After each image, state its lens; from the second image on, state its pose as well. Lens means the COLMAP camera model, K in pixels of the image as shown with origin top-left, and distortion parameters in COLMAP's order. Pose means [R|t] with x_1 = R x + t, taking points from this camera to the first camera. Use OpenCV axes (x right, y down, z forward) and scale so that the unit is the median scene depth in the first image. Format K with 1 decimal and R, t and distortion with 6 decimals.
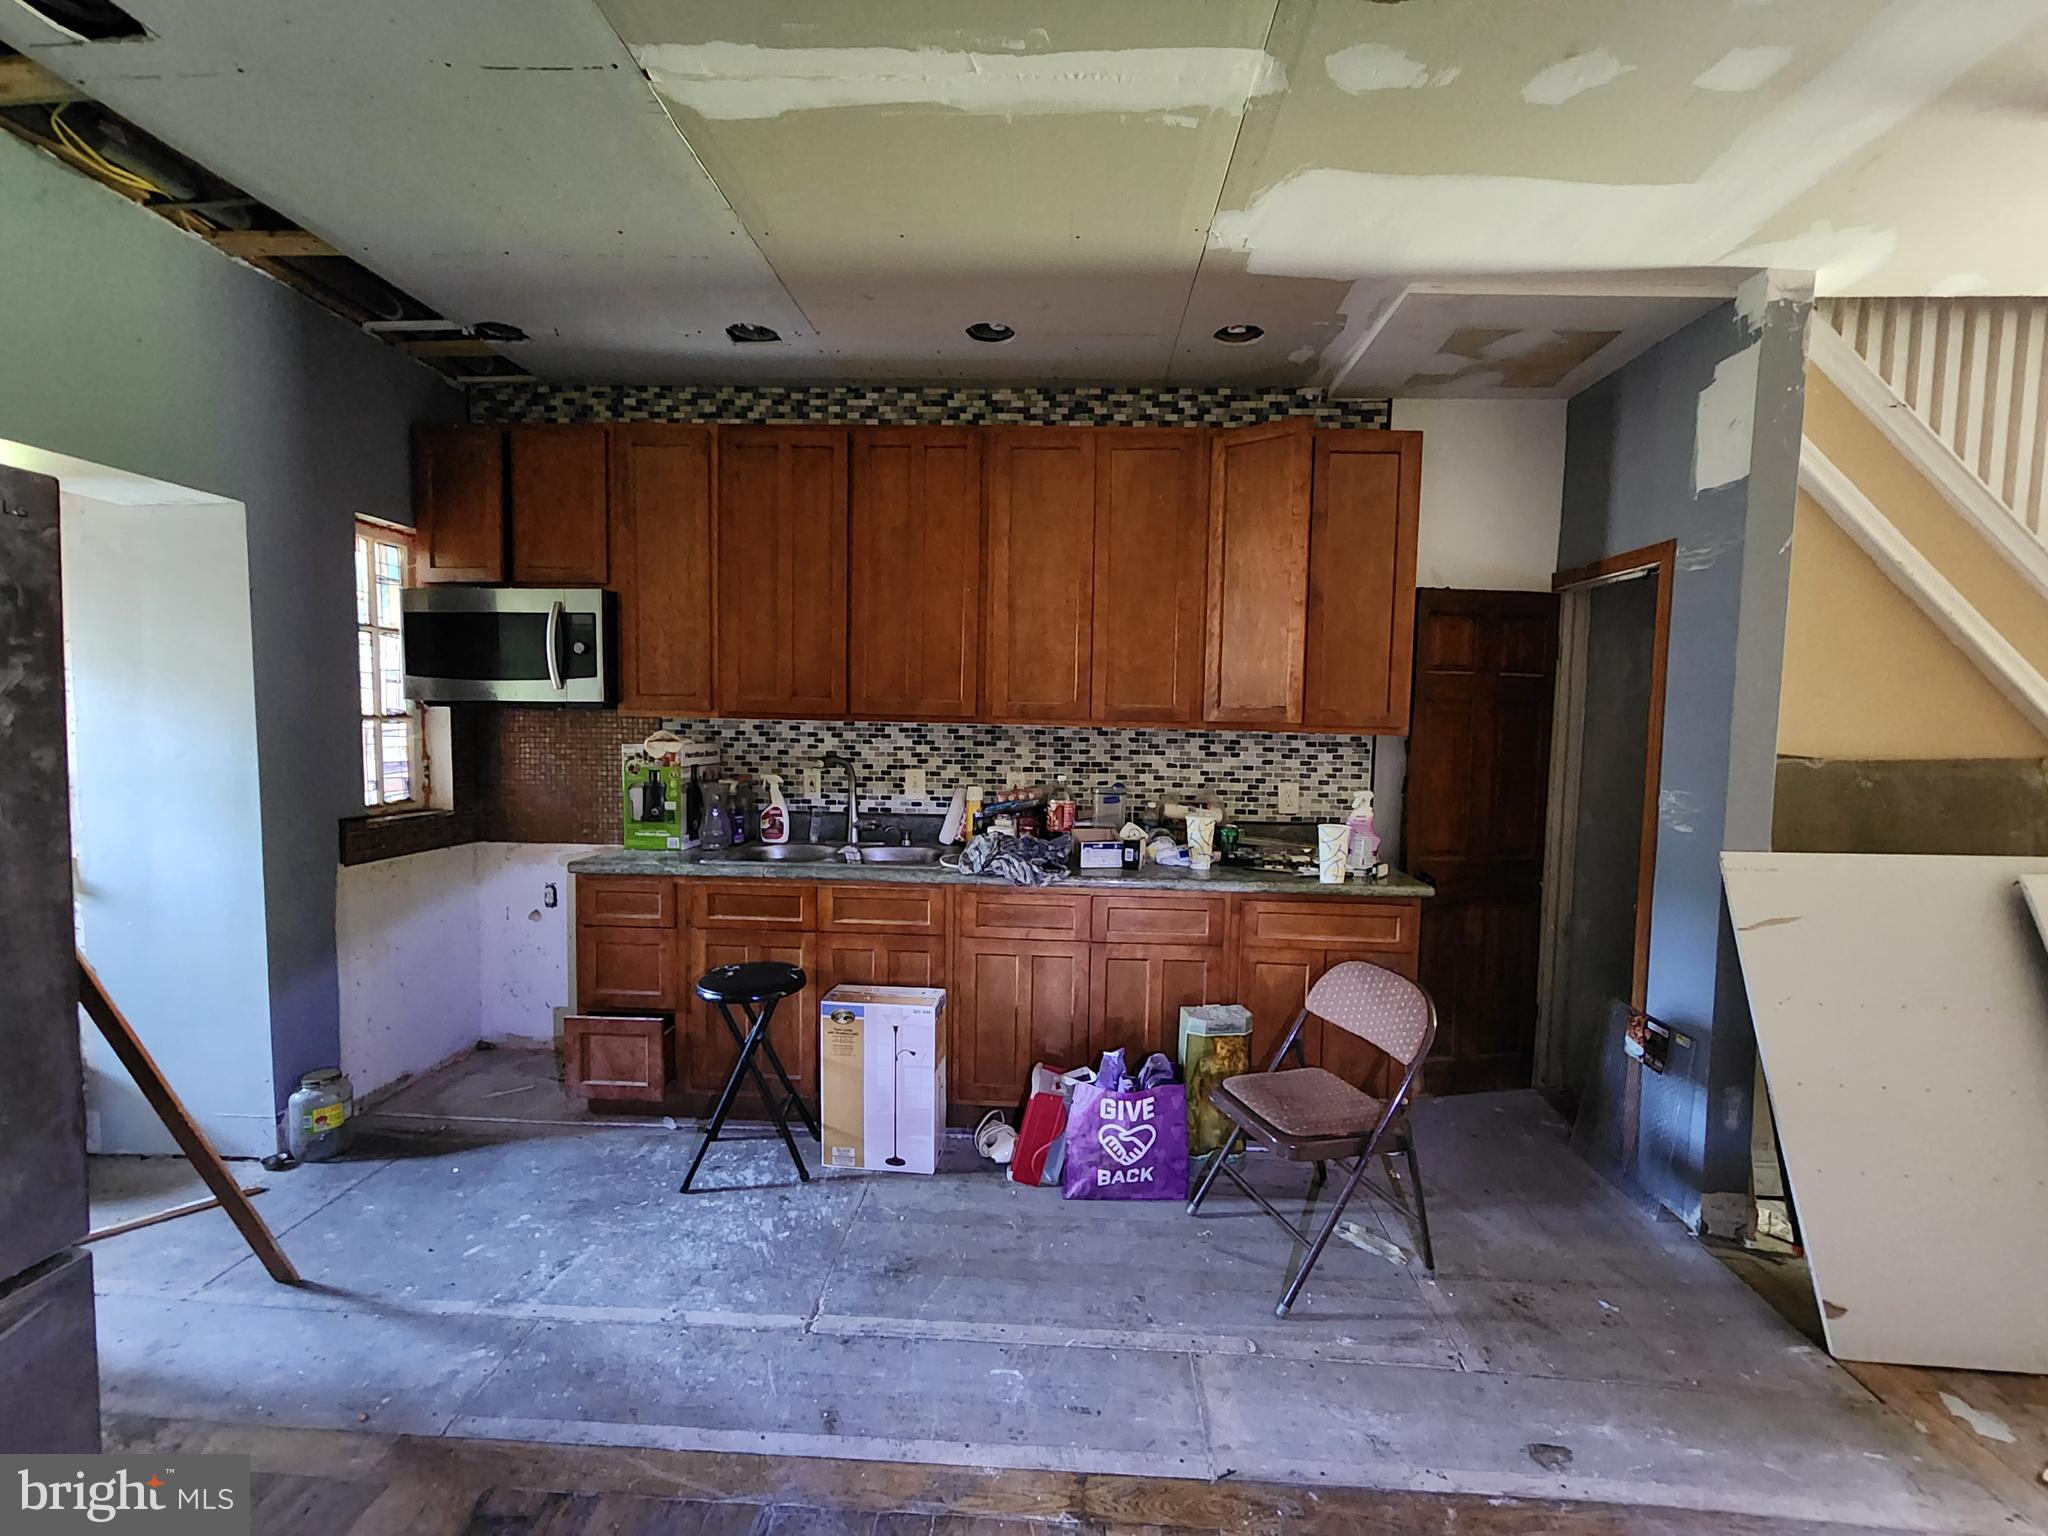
lens RADIAL K [[845.3, 0, 1042.9], [0, 845.3, 779.1], [0, 0, 1]] dist [-0.000743, -0.002817]
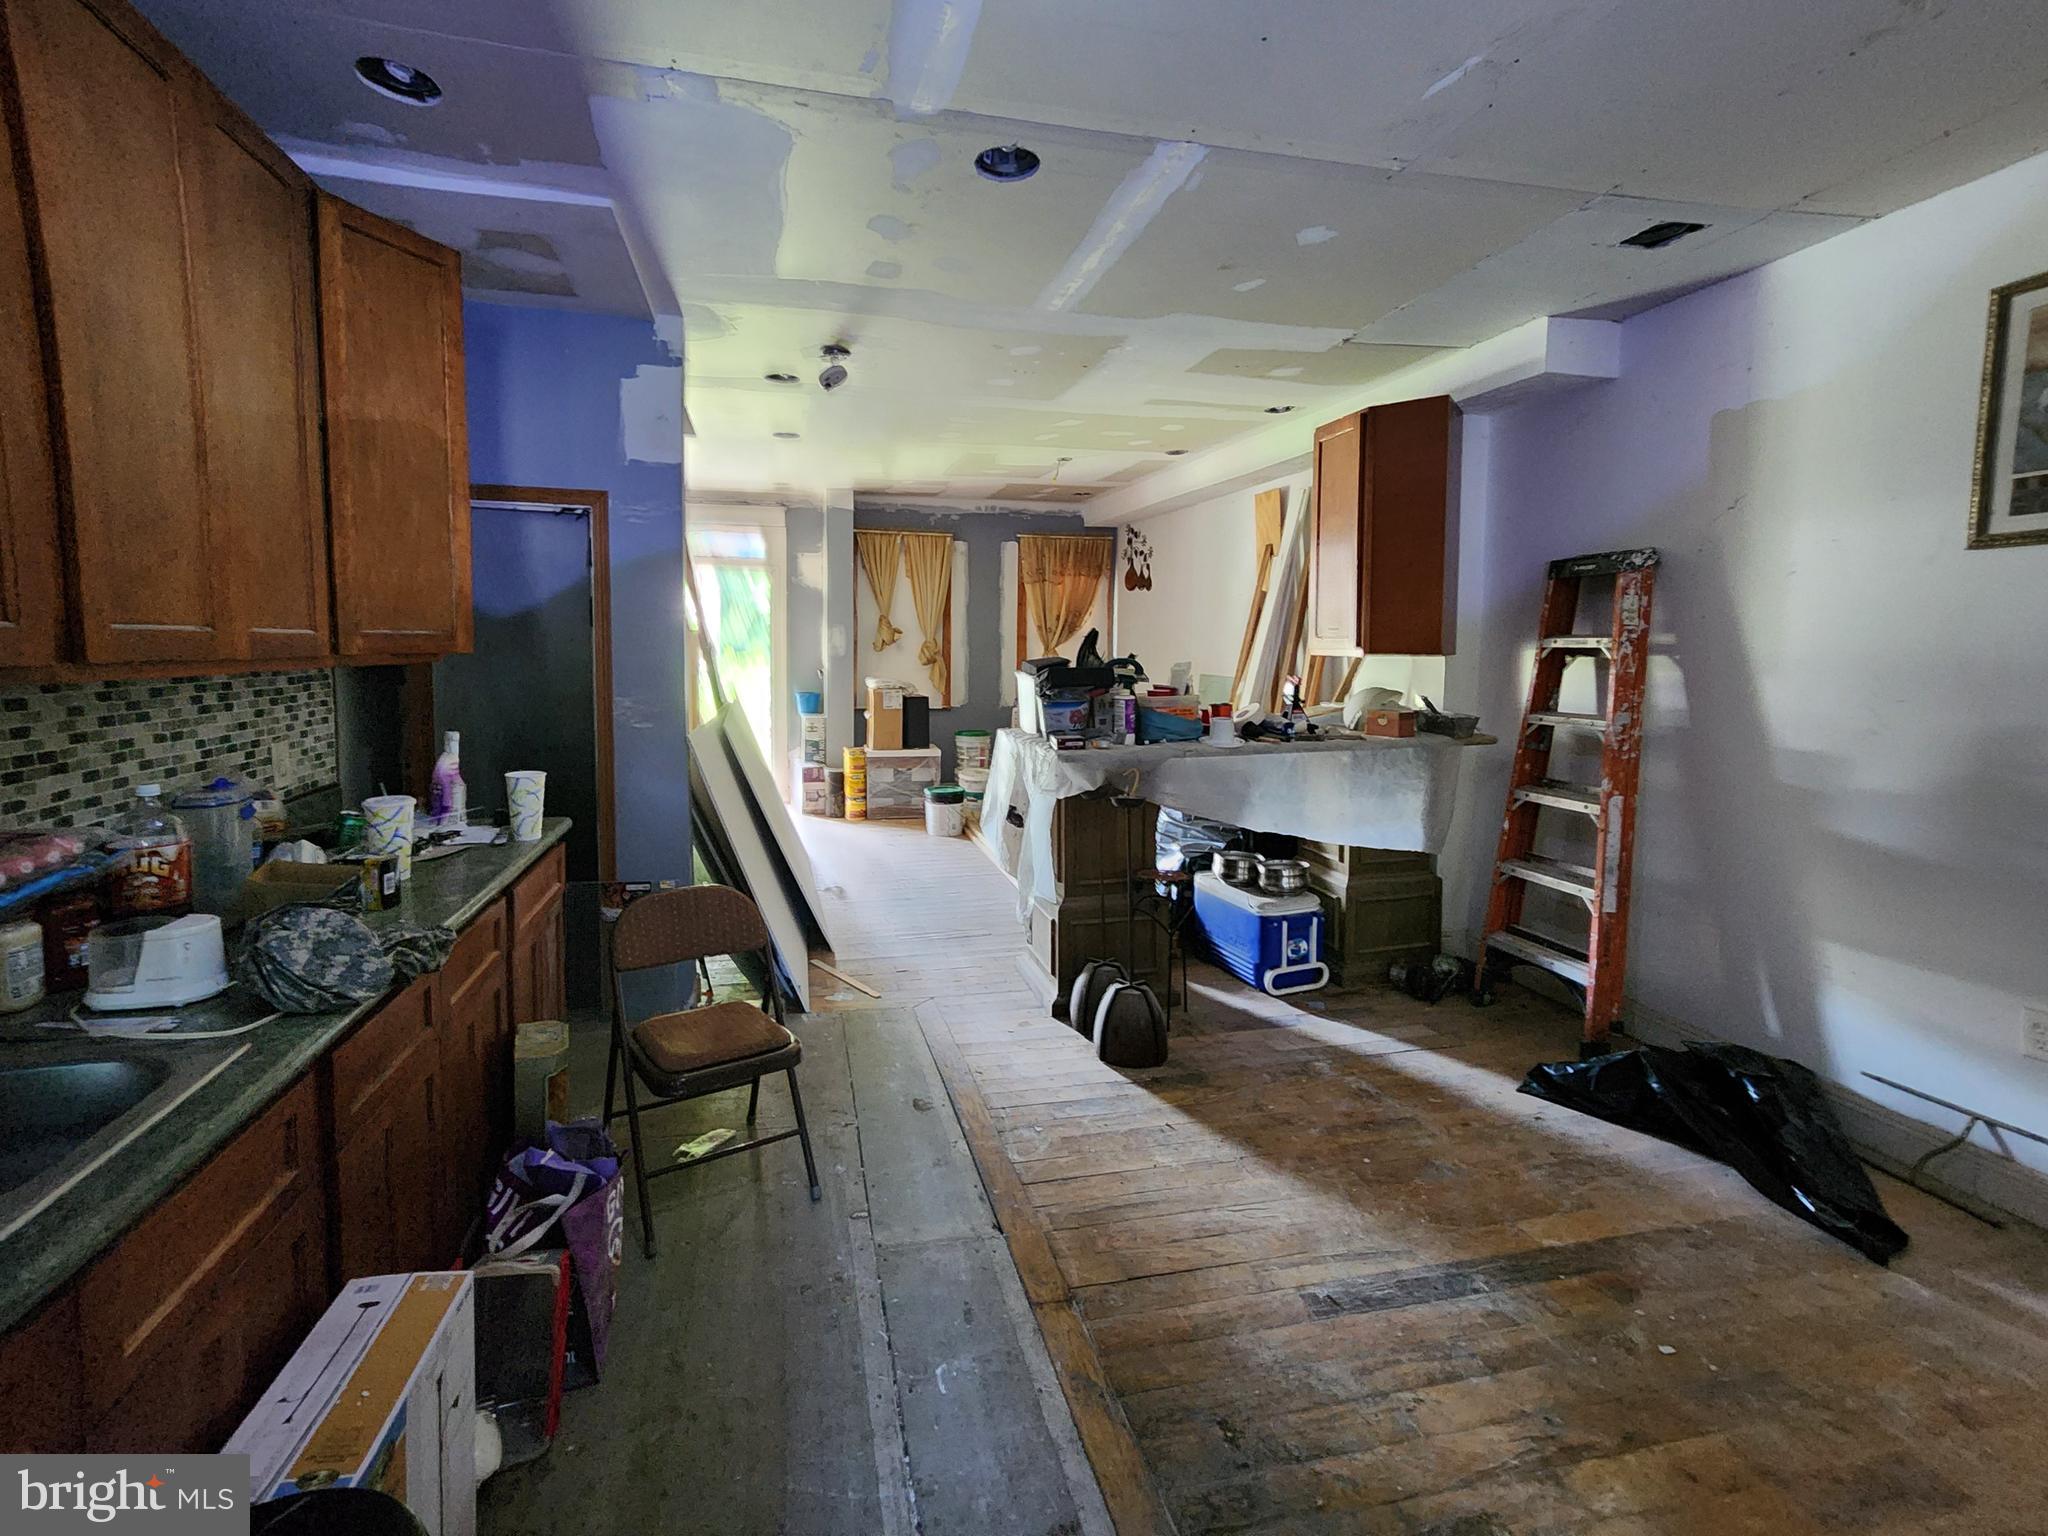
lens RADIAL K [[902.6, 0, 966.1], [0, 902.6, 714.4], [0, 0, 1]] dist [0.000368, 0.000109]
pose [[-0.236040, -0.102905, 0.966279, -0.517314], [0.051141, 0.991684, 0.118103, -0.072478], [-0.970397, 0.077293, -0.228815, 0.639209]]
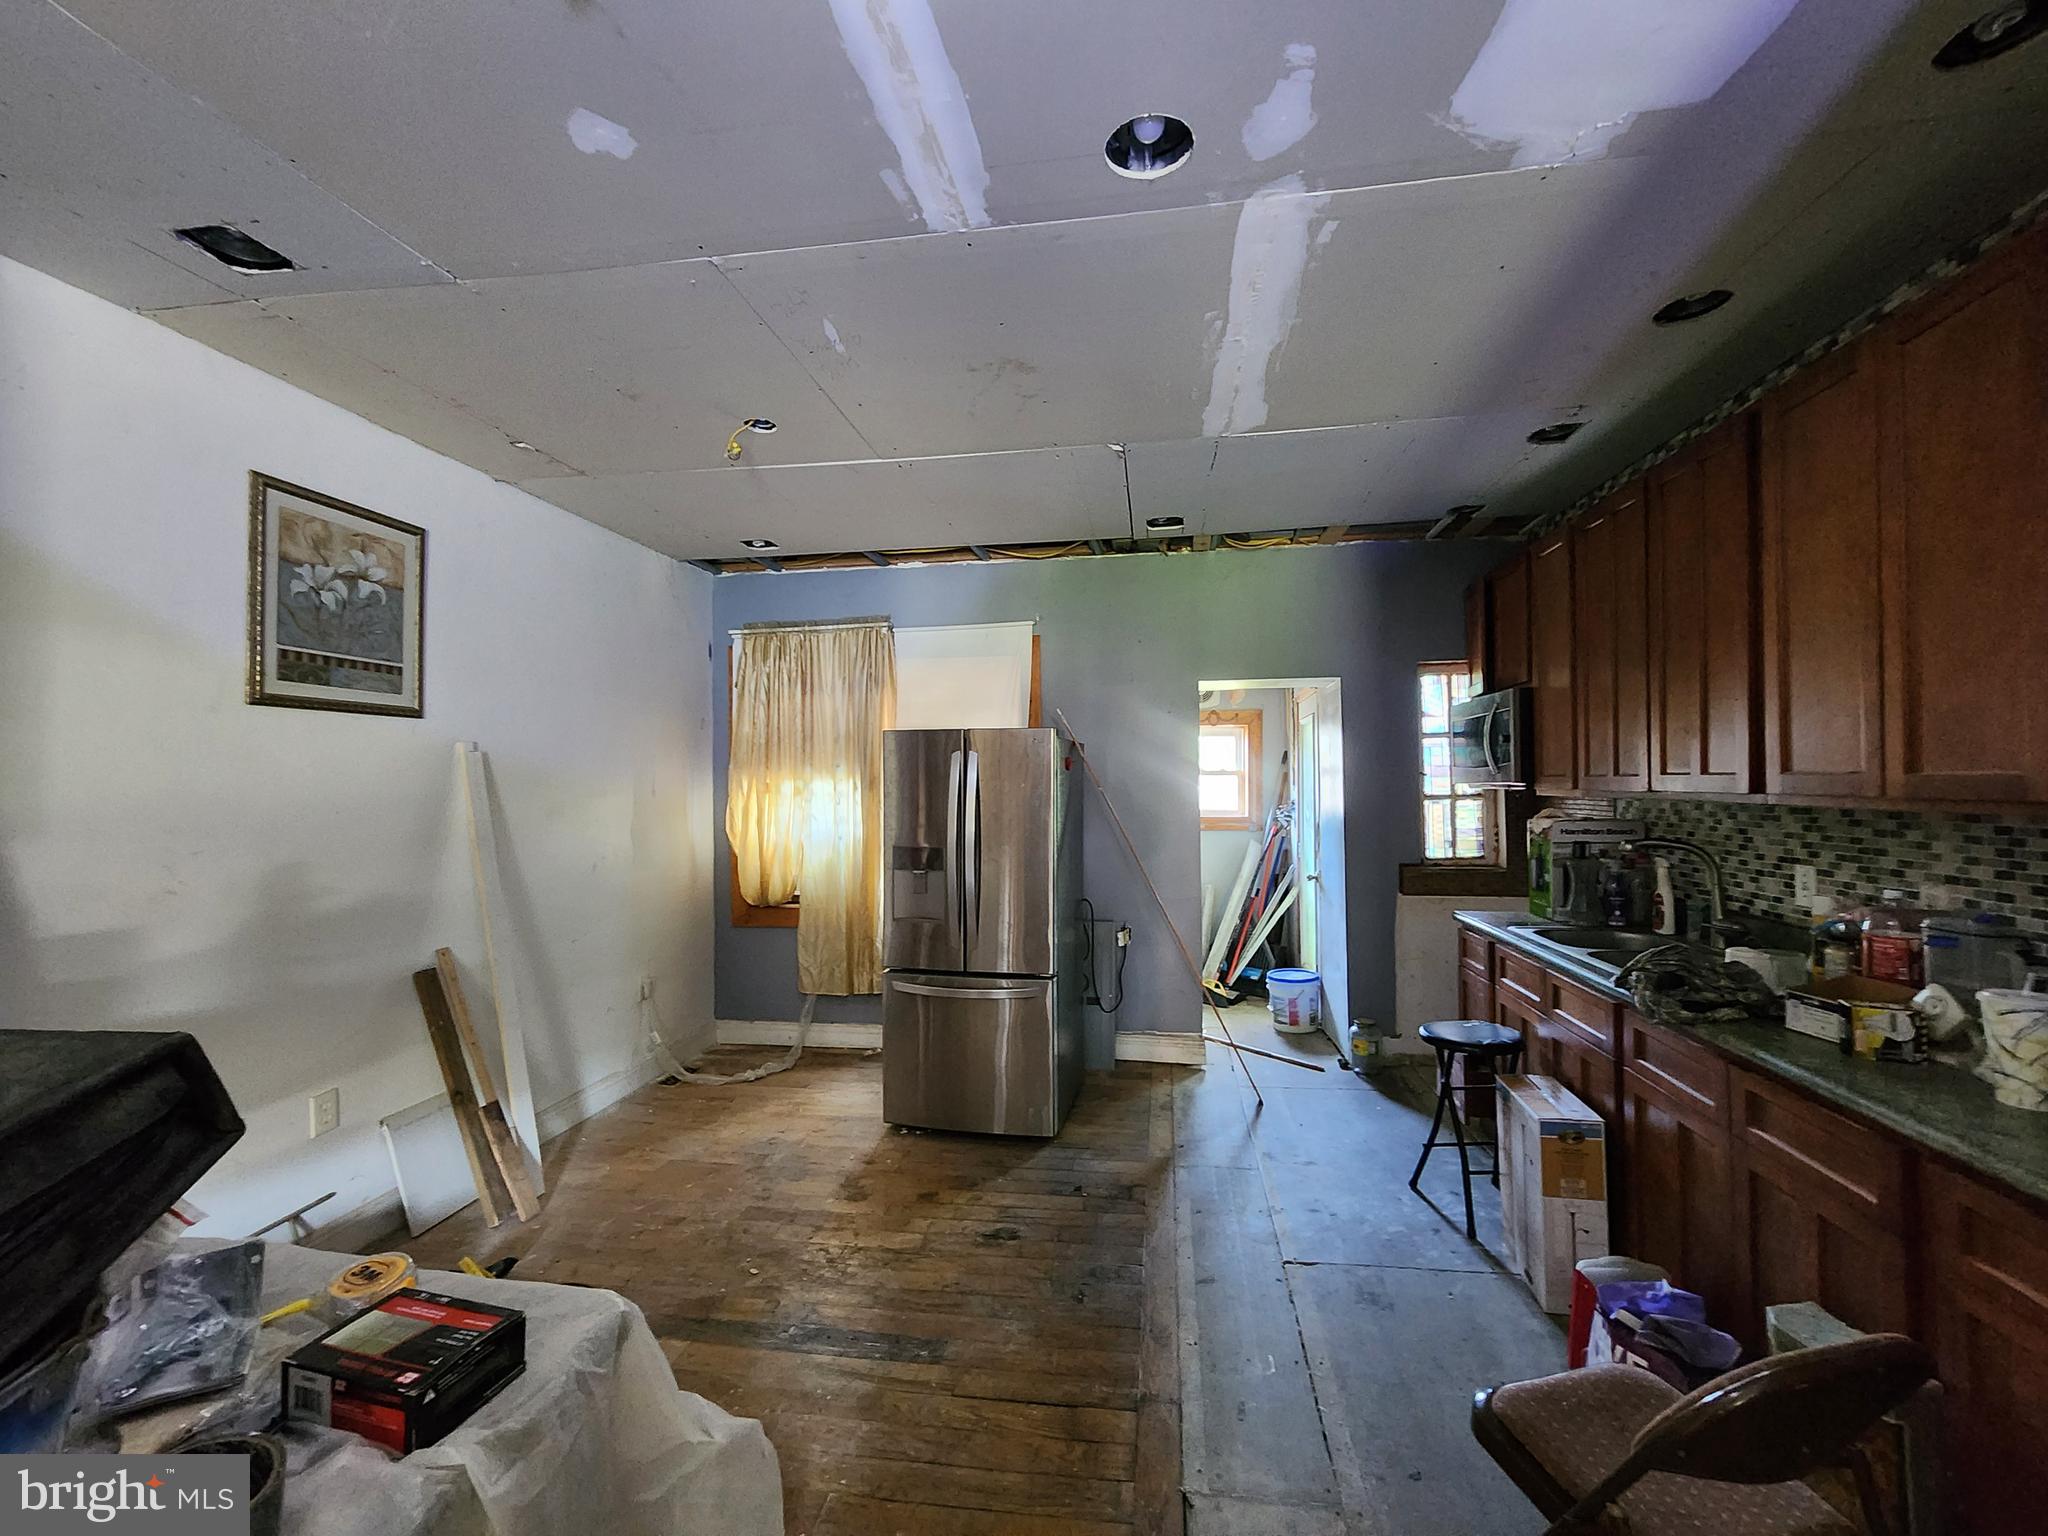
lens RADIAL K [[845.3, 0, 1024.0], [0, 845.3, 773.2], [0, 0, 1]] dist [-0.000743, -0.002817]
pose [[-0.131418, -0.029634, -0.990884, 0.659576], [-0.054759, 0.998244, -0.022592, -0.037553], [0.989814, 0.051291, -0.132810, 0.432452]]
